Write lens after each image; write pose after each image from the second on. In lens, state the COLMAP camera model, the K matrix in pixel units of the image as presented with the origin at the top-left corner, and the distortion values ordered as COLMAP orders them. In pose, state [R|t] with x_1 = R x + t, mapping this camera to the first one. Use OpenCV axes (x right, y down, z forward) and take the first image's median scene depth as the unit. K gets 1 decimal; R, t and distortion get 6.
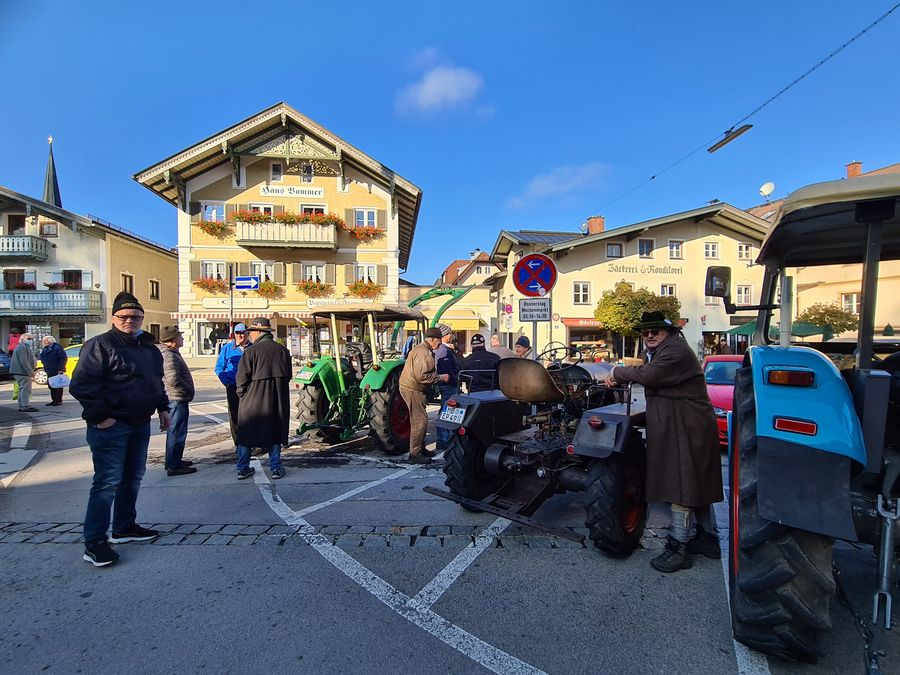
lens RADIAL K [[429.8, 0, 449.6], [0, 429.8, 343.6], [0, 0, 1]] dist [-0.000562, 0.000259]
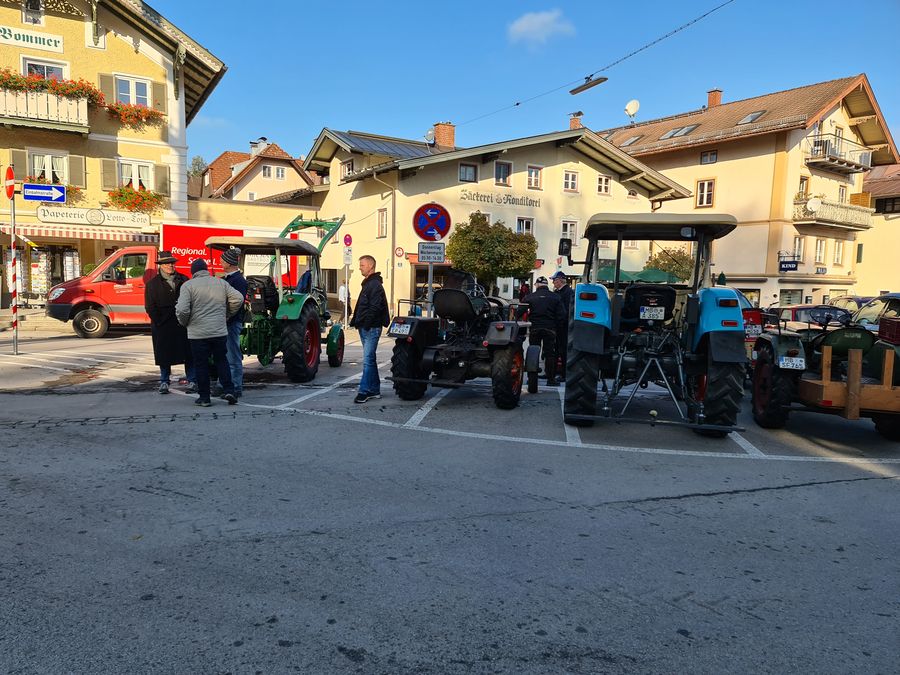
lens RADIAL K [[655.3, 0, 447.3], [0, 655.3, 335.1], [0, 0, 1]] dist [0.092772, -0.074763]
pose [[0.933933, -0.003372, 0.357432, -0.112662], [-0.023289, 0.997257, 0.070260, 0.005303], [-0.356689, -0.073943, 0.931292, -0.194432]]
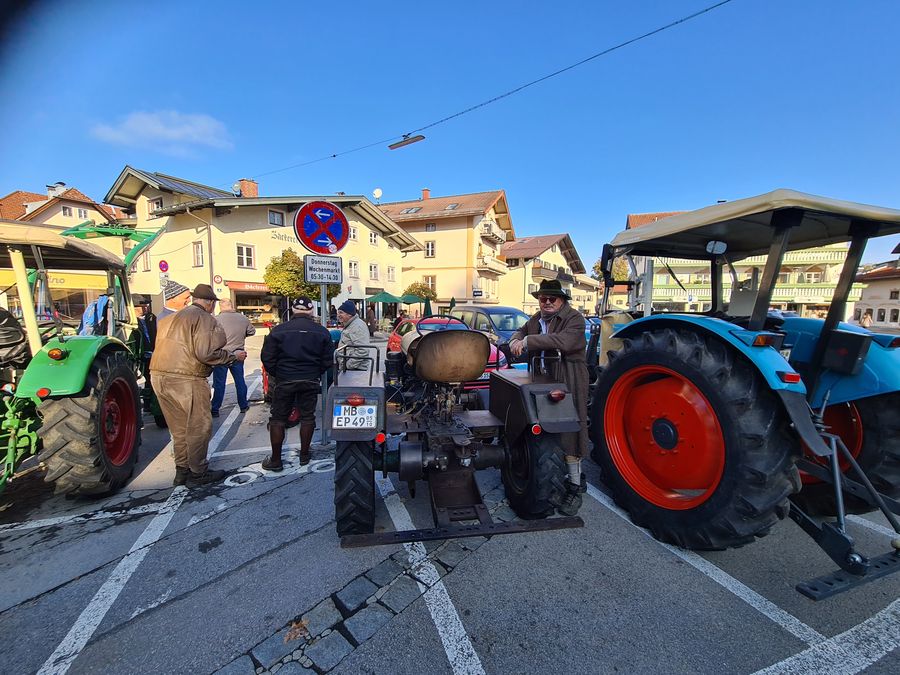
lens RADIAL K [[369.5, 0, 451.1], [0, 369.5, 343.5], [0, 0, 1]] dist [0.000361, 0.000128]
pose [[0.635860, -0.067720, 0.768828, -0.060461], [-0.006193, 0.995663, 0.092822, -0.000692], [-0.771780, -0.063783, 0.632683, 0.095246]]
